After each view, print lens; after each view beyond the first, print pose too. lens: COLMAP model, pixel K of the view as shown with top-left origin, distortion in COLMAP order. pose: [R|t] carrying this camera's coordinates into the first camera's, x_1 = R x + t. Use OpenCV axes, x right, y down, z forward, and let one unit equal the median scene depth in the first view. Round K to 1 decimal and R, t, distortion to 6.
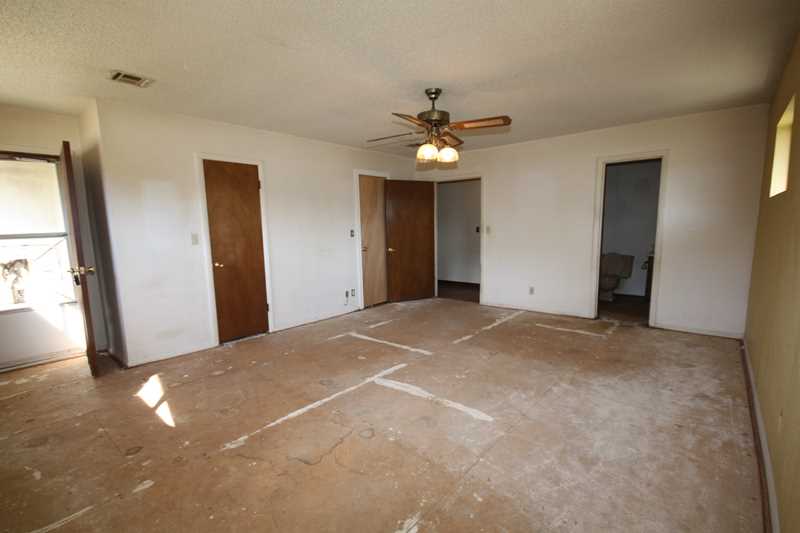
lens RADIAL K [[370.2, 0, 401.3], [0, 370.2, 268.8], [0, 0, 1]] dist [-0.004852, -0.003260]
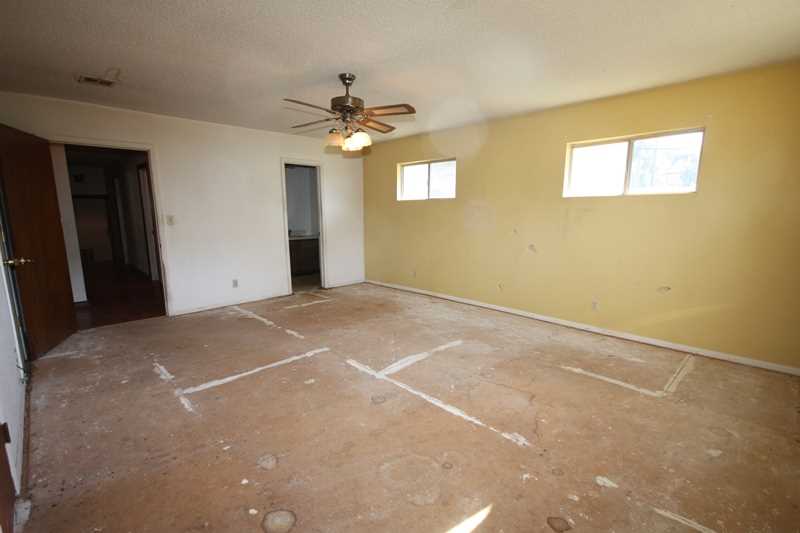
lens RADIAL K [[370.2, 0, 402.4], [0, 370.2, 271.4], [0, 0, 1]] dist [-0.004852, -0.003260]
pose [[0.088451, -0.139958, 0.986199, -0.924896], [0.118456, 0.984531, 0.129097, -0.073843], [-0.989012, 0.105403, 0.103662, 0.784937]]
